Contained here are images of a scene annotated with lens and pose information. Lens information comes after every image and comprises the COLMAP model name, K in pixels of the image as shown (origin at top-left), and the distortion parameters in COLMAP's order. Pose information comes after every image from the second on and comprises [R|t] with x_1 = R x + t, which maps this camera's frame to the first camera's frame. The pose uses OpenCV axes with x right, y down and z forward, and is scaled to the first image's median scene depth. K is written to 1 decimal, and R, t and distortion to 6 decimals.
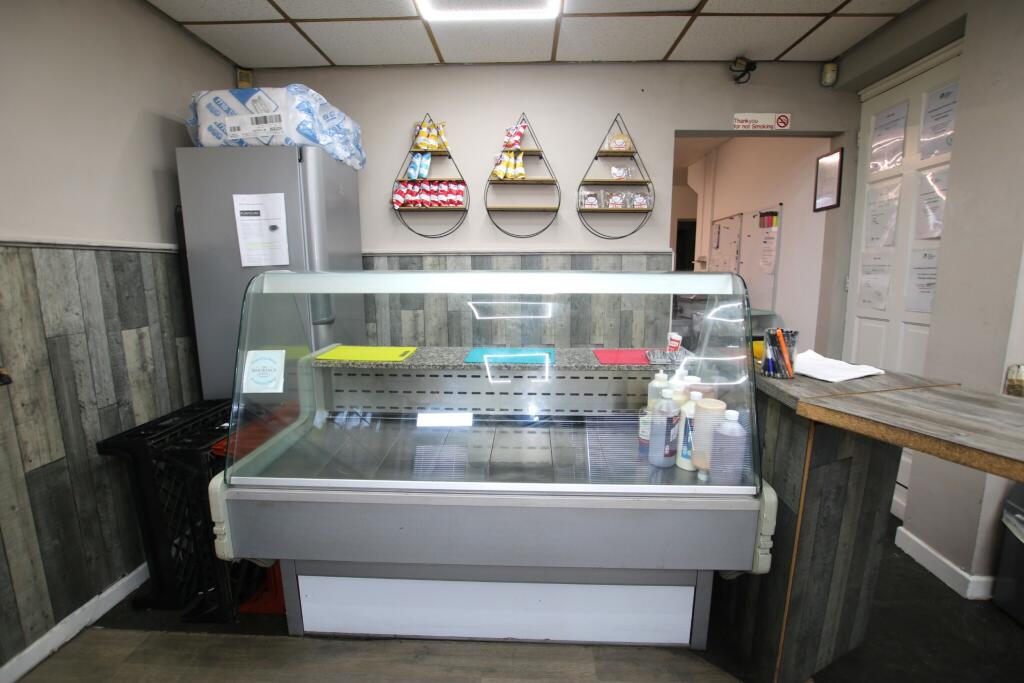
lens RADIAL K [[474.0, 0, 514.7], [0, 474.0, 346.3], [0, 0, 1]] dist [-0.026337, 0.000900]
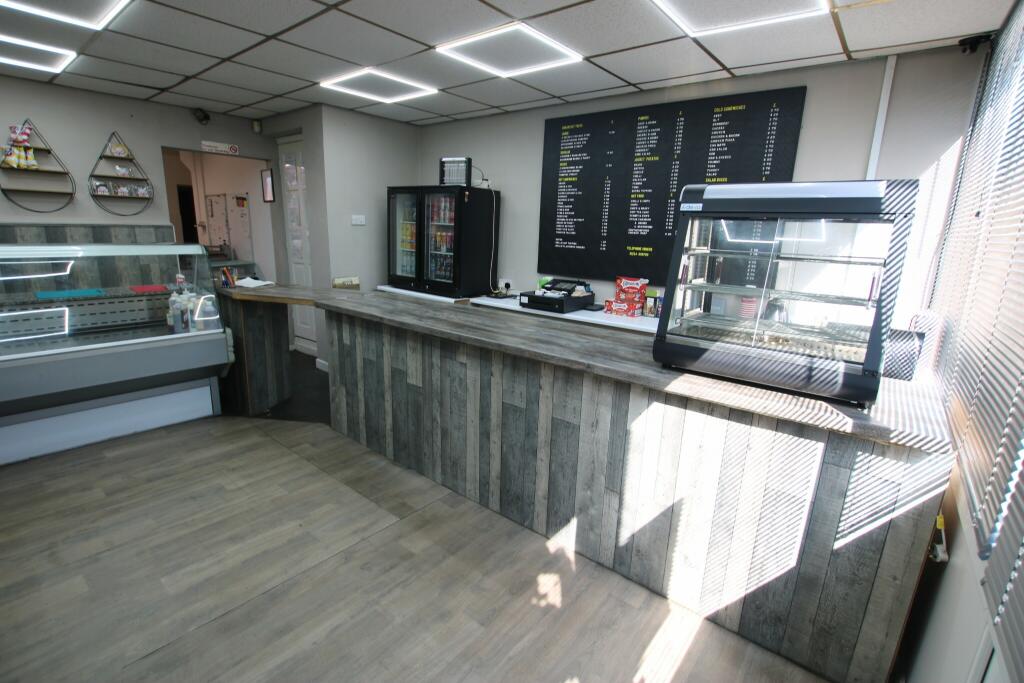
lens RADIAL K [[474.0, 0, 514.7], [0, 474.0, 346.3], [0, 0, 1]] dist [-0.026337, 0.000900]
pose [[0.607981, -0.167593, 0.776062, -0.254359], [0.090203, 0.985719, 0.142203, 0.080445], [-0.788811, -0.016453, 0.614416, -0.887107]]
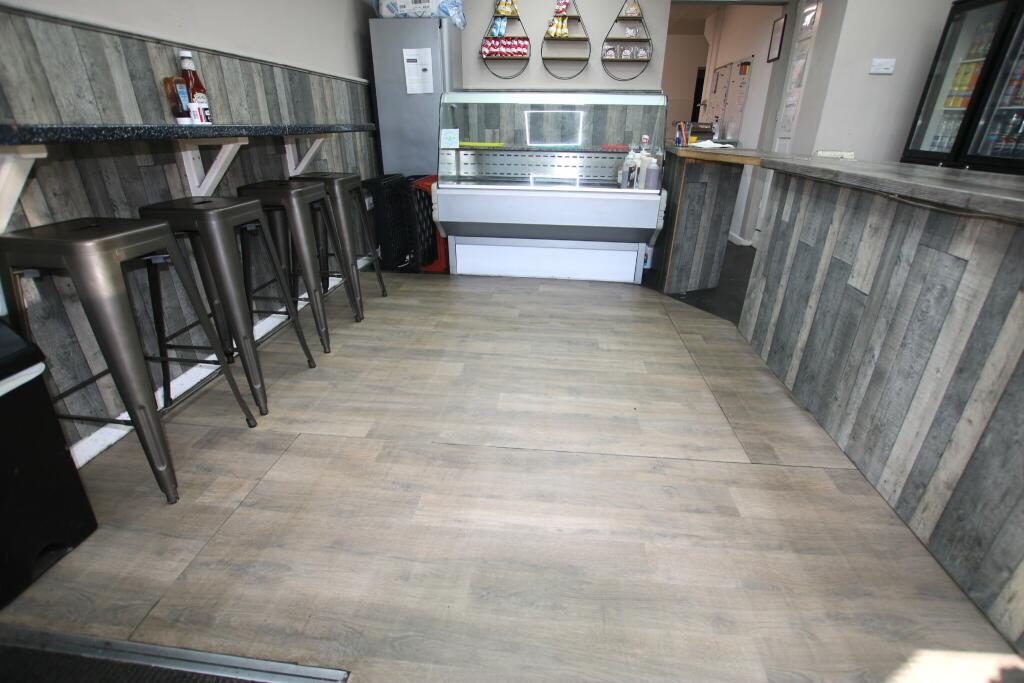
lens RADIAL K [[474.0, 0, 514.7], [0, 474.0, 346.3], [0, 0, 1]] dist [-0.026337, 0.000900]
pose [[0.997809, 0.038671, -0.053691, -0.030805], [-0.022596, 0.961805, 0.272802, 0.201598], [0.062190, -0.270990, 0.960571, -0.745459]]
